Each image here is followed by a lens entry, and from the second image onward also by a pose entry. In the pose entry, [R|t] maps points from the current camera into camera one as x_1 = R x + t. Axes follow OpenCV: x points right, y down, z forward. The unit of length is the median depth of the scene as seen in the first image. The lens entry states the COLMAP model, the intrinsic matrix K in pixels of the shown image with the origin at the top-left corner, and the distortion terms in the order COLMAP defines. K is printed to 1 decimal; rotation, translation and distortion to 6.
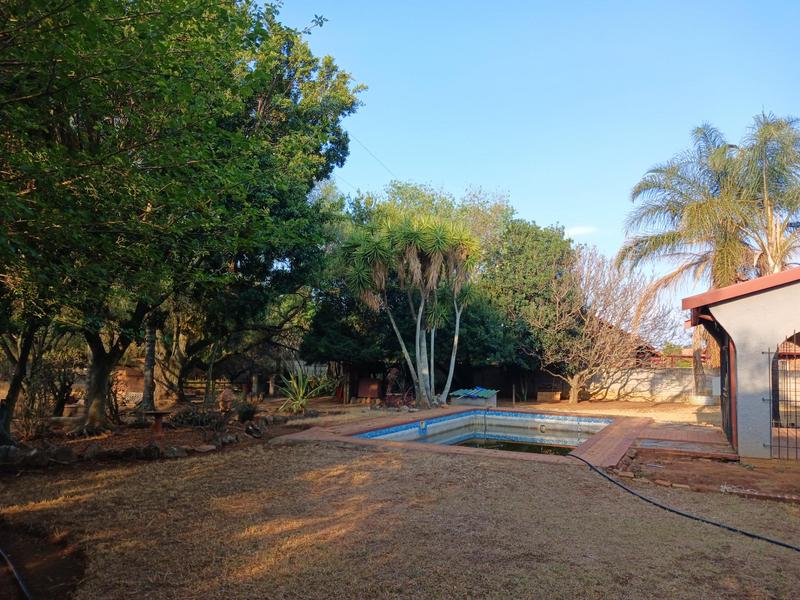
lens RADIAL K [[637.3, 0, 400.0], [0, 637.3, 300.0], [0, 0, 1]] dist [0.000403, 0.000251]
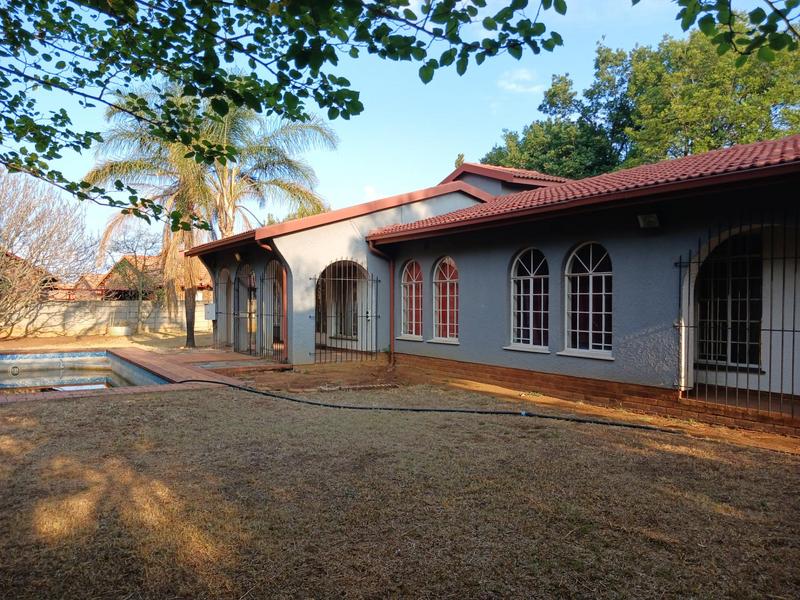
lens RADIAL K [[629.6, 0, 400.0], [0, 629.6, 300.0], [0, 0, 1]] dist [-0.000786, 0.000669]
pose [[0.556303, -0.023569, 0.830645, -0.187753], [-0.059981, 0.995851, 0.068427, 0.019277], [-0.828812, -0.087889, 0.552582, 0.116474]]
